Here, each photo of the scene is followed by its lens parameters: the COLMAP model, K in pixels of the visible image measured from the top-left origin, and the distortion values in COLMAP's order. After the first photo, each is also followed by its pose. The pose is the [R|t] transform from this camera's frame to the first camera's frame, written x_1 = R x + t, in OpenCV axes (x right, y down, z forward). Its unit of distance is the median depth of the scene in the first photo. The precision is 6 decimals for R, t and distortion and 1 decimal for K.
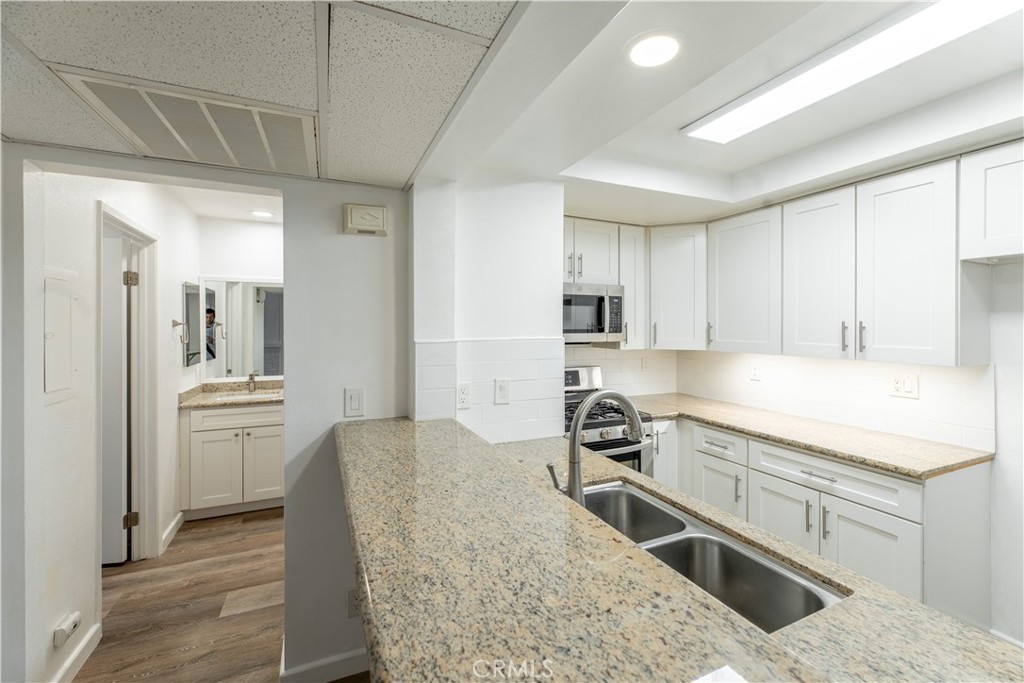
lens RADIAL K [[429.6, 0, 533.7], [0, 429.6, 338.5], [0, 0, 1]] dist [-0.002527, -0.000413]
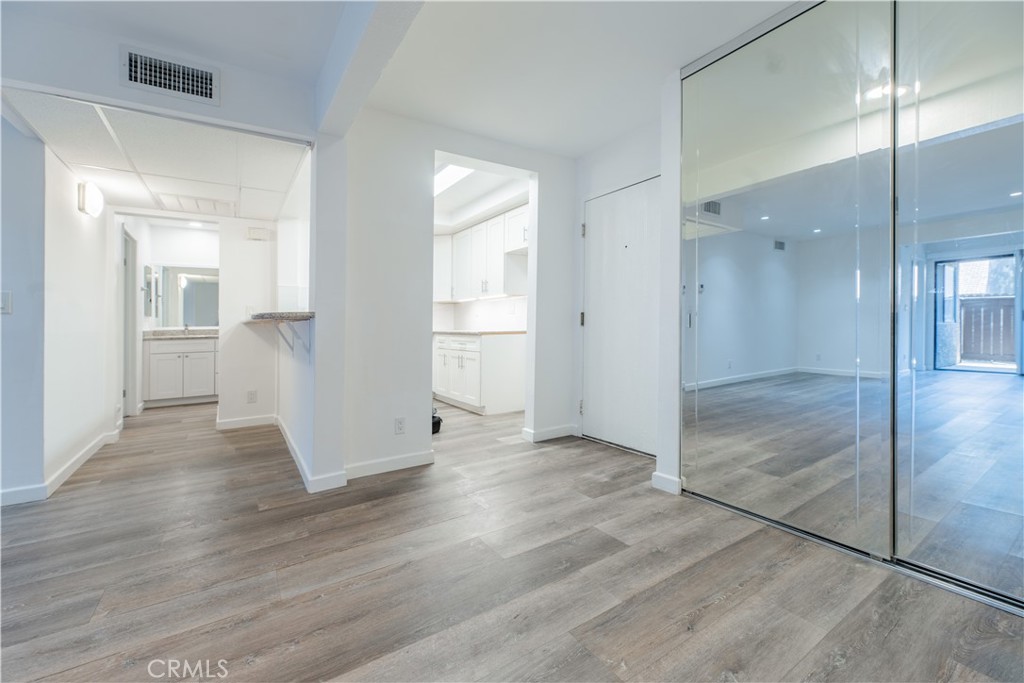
lens RADIAL K [[421.5, 0, 509.1], [0, 421.5, 322.7], [0, 0, 1]] dist [-0.001062, -0.000172]
pose [[0.991744, -0.013943, 0.127471, 0.421902], [0.018035, 0.999357, -0.031001, 0.188500], [-0.126957, 0.033043, 0.991358, -0.894656]]
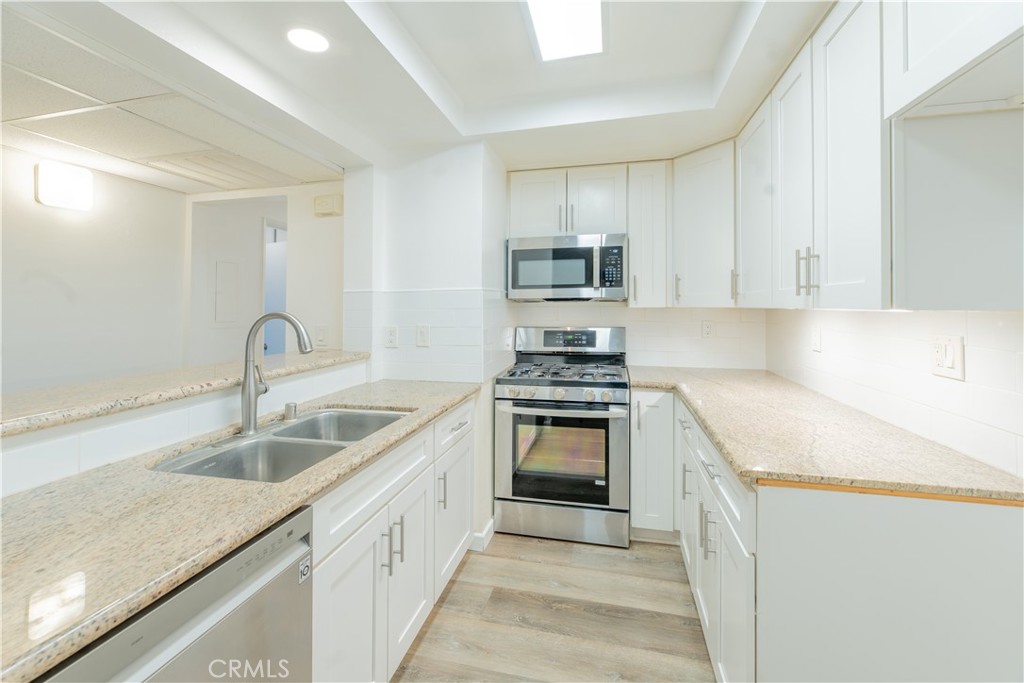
lens RADIAL K [[450.8, 0, 499.4], [0, 450.8, 304.8], [0, 0, 1]] dist [-0.001506, -0.000162]
pose [[0.774111, -0.009788, -0.632974, 0.591121], [-0.008454, 0.999631, -0.025797, 0.048367], [0.632993, 0.025321, 0.773743, 0.137399]]
